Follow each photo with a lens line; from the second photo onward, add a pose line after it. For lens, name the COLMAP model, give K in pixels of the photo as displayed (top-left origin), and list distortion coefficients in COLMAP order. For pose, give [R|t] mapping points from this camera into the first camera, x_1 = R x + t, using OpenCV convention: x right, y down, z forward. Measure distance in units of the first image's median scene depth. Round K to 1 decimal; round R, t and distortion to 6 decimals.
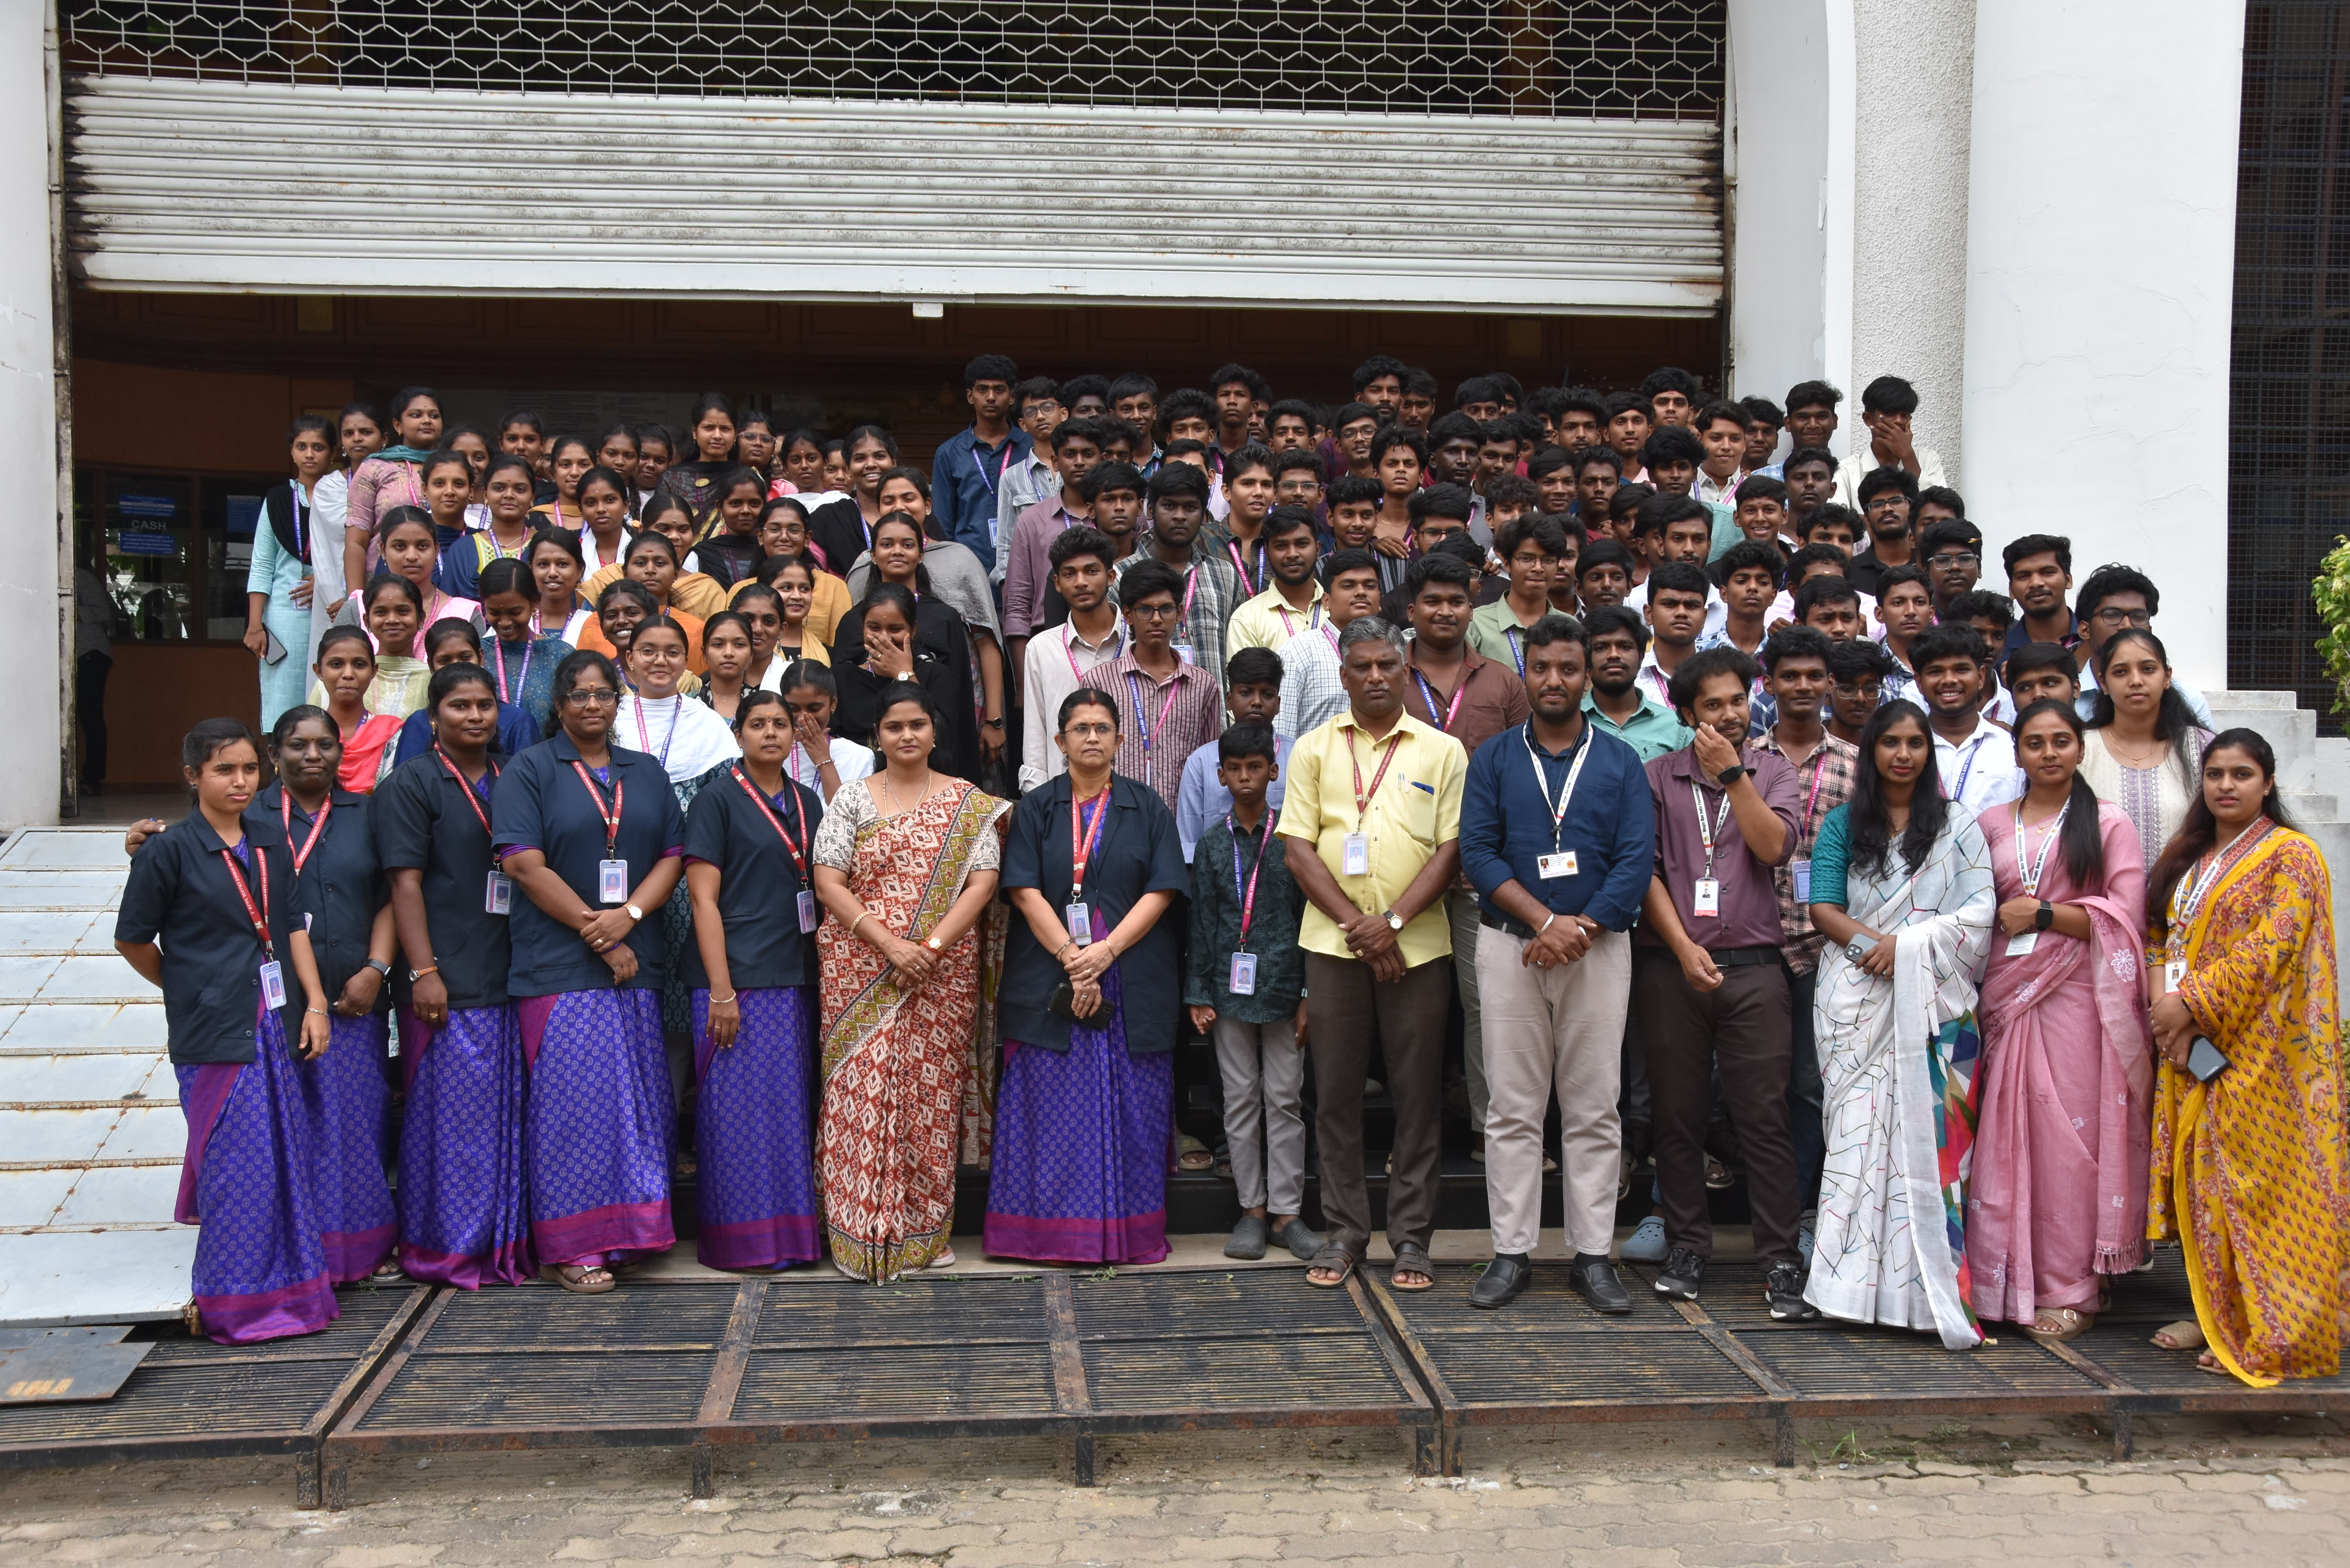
lens RADIAL K [[2481.9, 0, 1234.3], [0, 2481.9, 734.2], [0, 0, 1]] dist [0.058101, 0.000000]
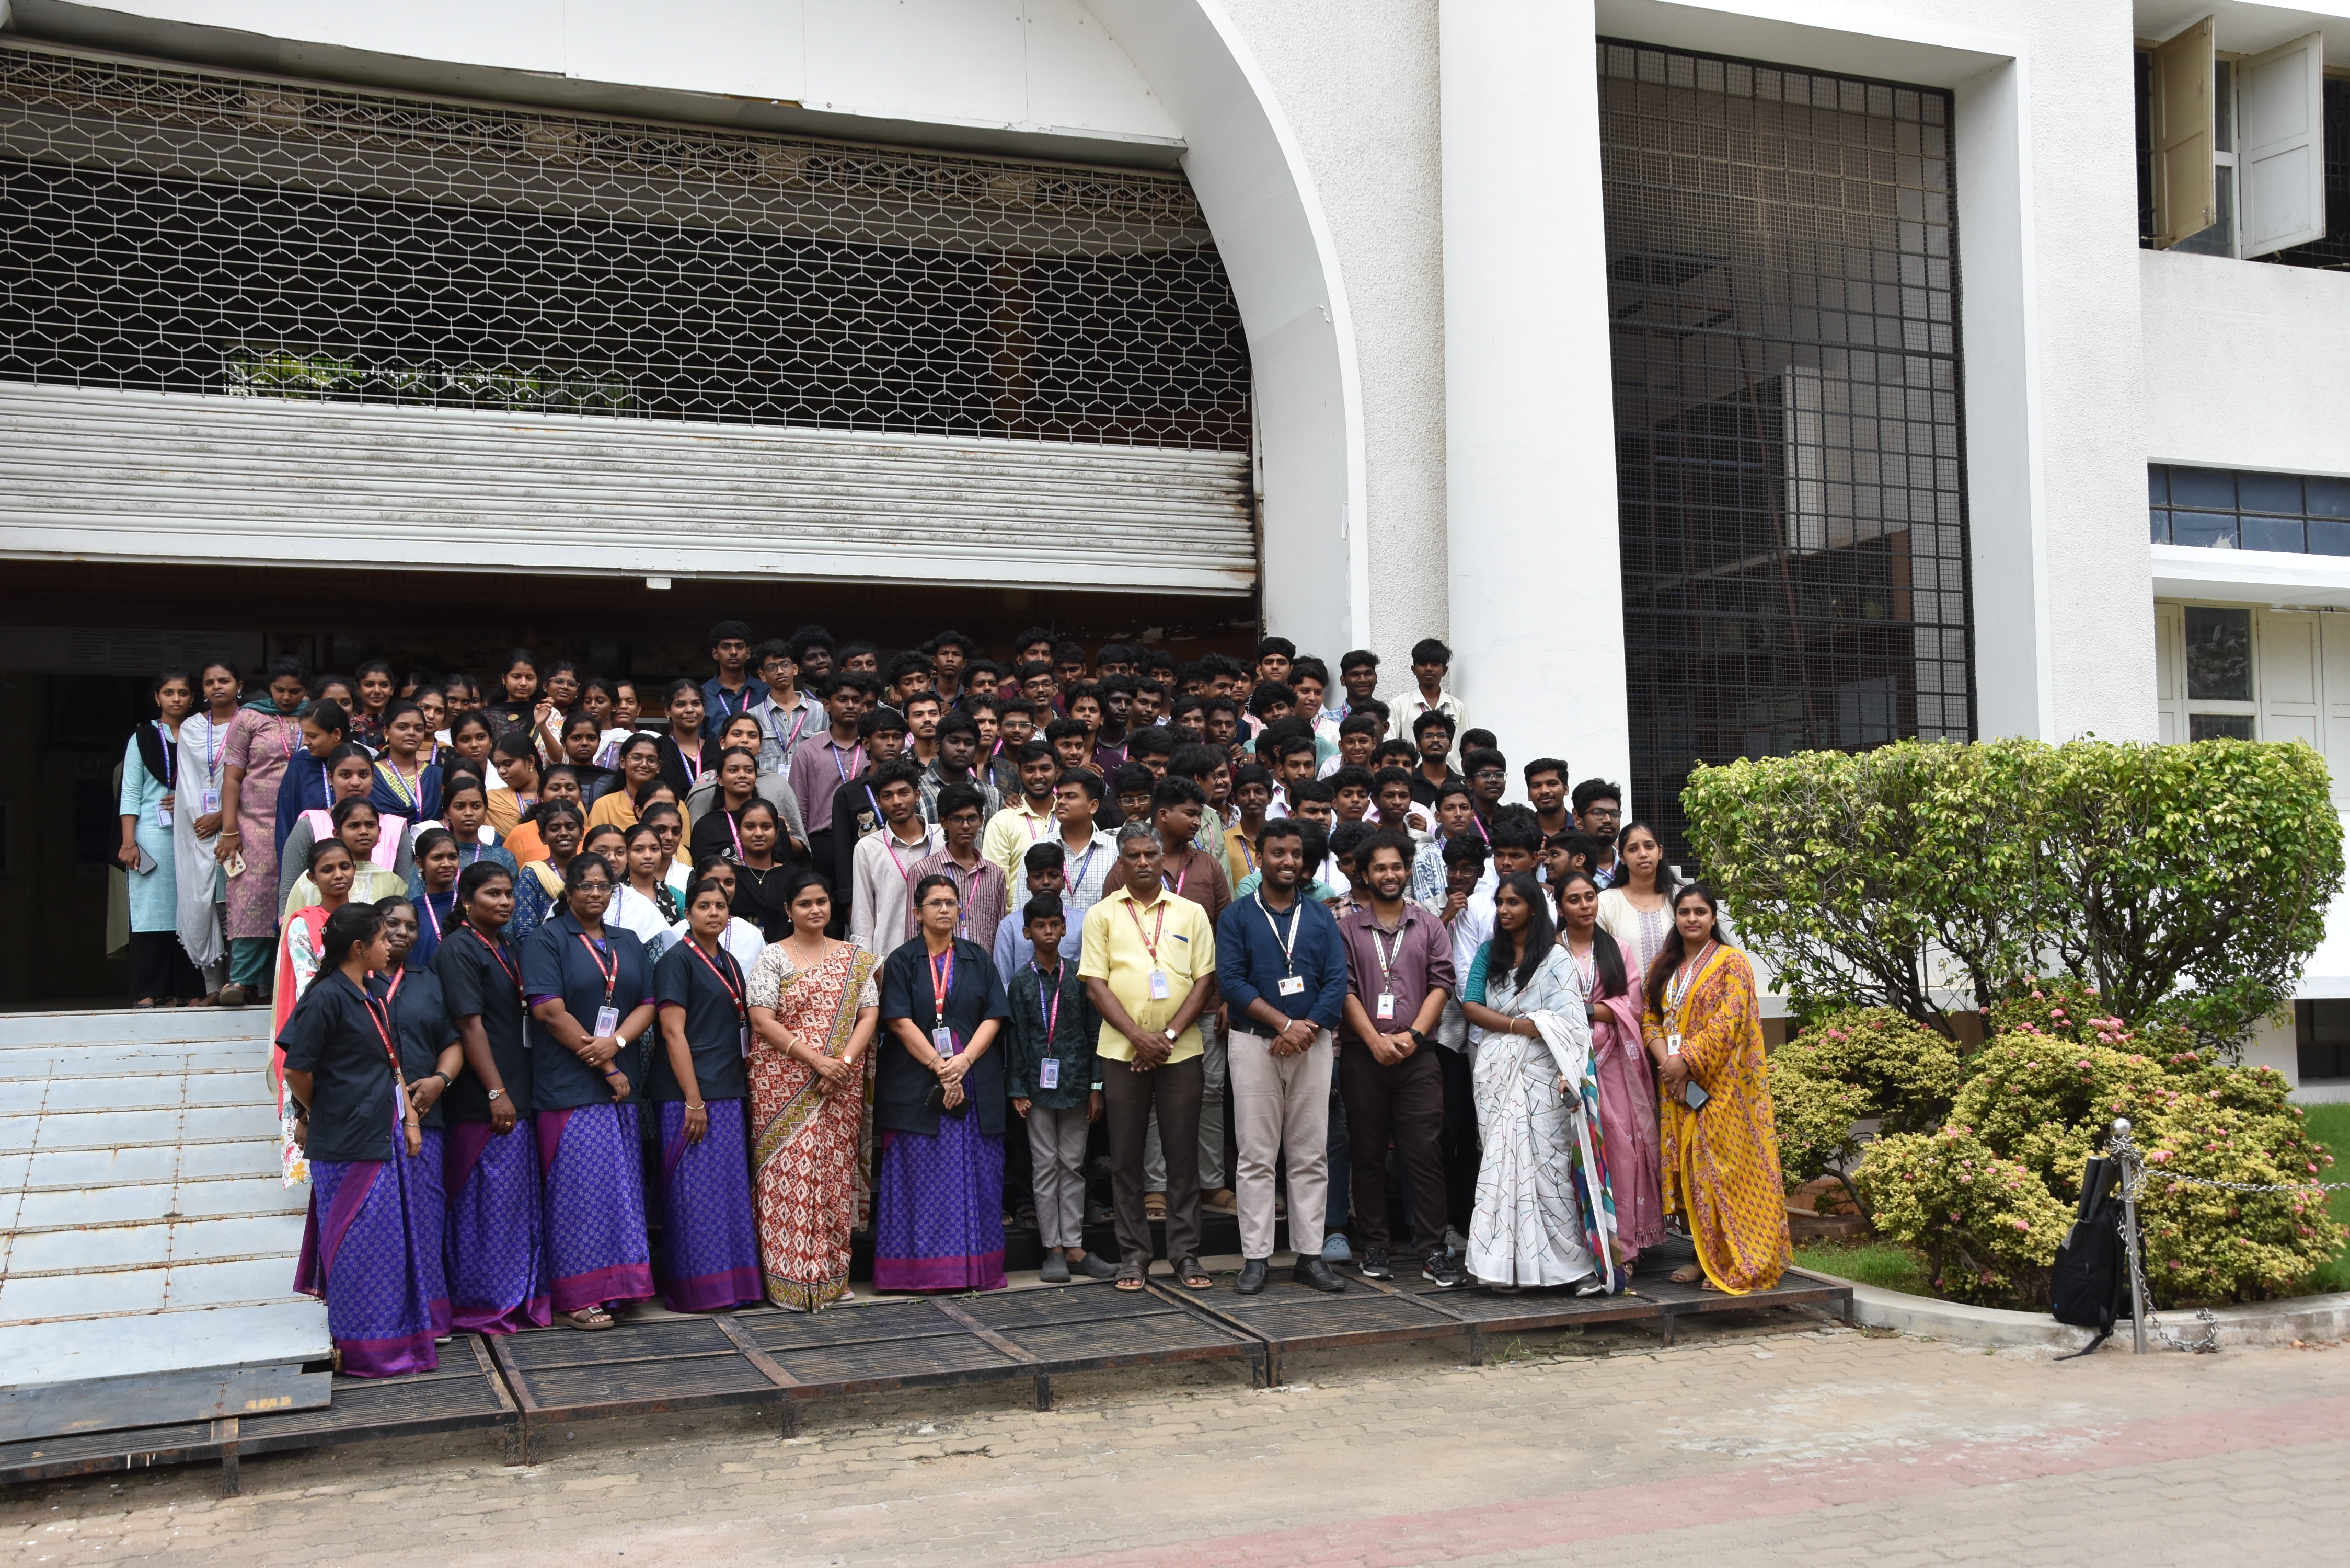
lens RADIAL K [[2332.0, 0, 1186.6], [0, 2332.0, 843.2], [0, 0, 1]] dist [0.018056, 0.000000]
pose [[0.960106, -0.014864, 0.279241, -0.201000], [0.026432, 0.998939, -0.037705, 0.011844], [-0.278384, 0.043582, 0.959481, -0.198509]]
